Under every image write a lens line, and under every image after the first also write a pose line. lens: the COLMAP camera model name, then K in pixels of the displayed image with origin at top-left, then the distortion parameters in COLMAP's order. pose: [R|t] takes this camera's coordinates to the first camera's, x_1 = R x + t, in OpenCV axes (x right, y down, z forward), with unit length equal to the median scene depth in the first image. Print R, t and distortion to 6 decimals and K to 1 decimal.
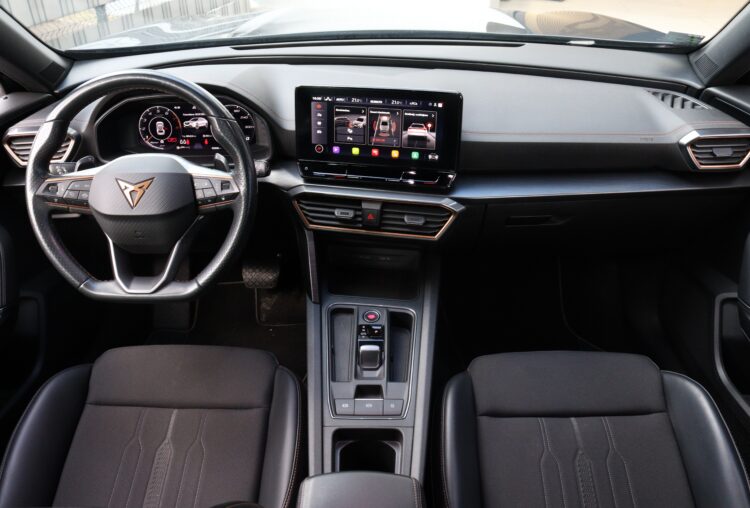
lens RADIAL K [[628.4, 0, 375.0], [0, 628.4, 254.0], [0, 0, 1]] dist [-0.147459, 0.123077]
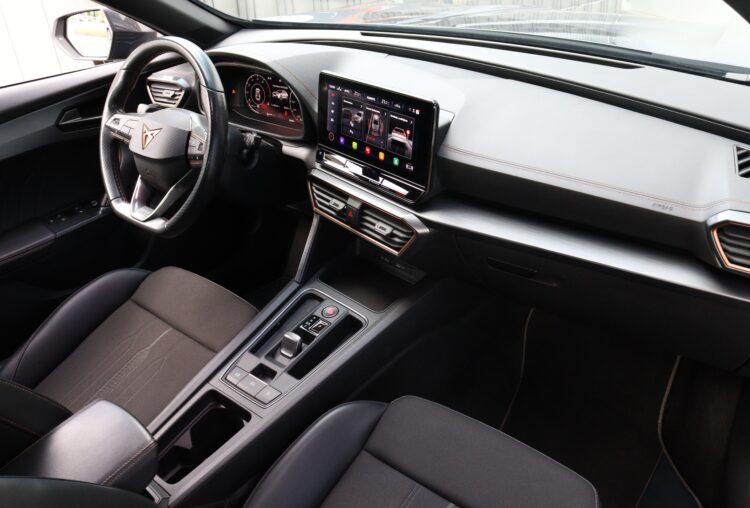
lens RADIAL K [[628.4, 0, 375.0], [0, 628.4, 254.0], [0, 0, 1]] dist [-0.147459, 0.123077]
pose [[0.793921, 0.289857, -0.534484, 0.579388], [-0.286233, 0.953728, 0.092048, -0.103315], [0.536433, 0.079908, 0.840151, 0.209544]]
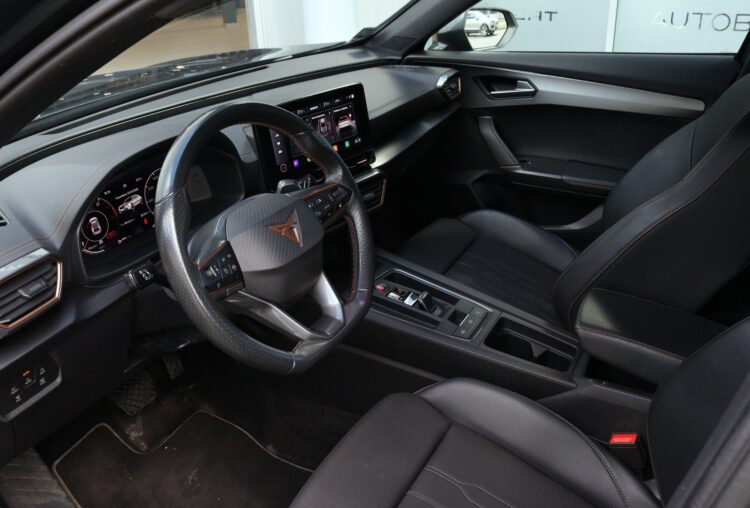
lens RADIAL K [[628.4, 0, 375.0], [0, 628.4, 254.0], [0, 0, 1]] dist [-0.147459, 0.123077]
pose [[0.477298, -0.401771, 0.781515, -0.905118], [0.502625, 0.854331, 0.132235, -0.111112], [-0.720801, 0.329694, 0.609711, 0.320301]]
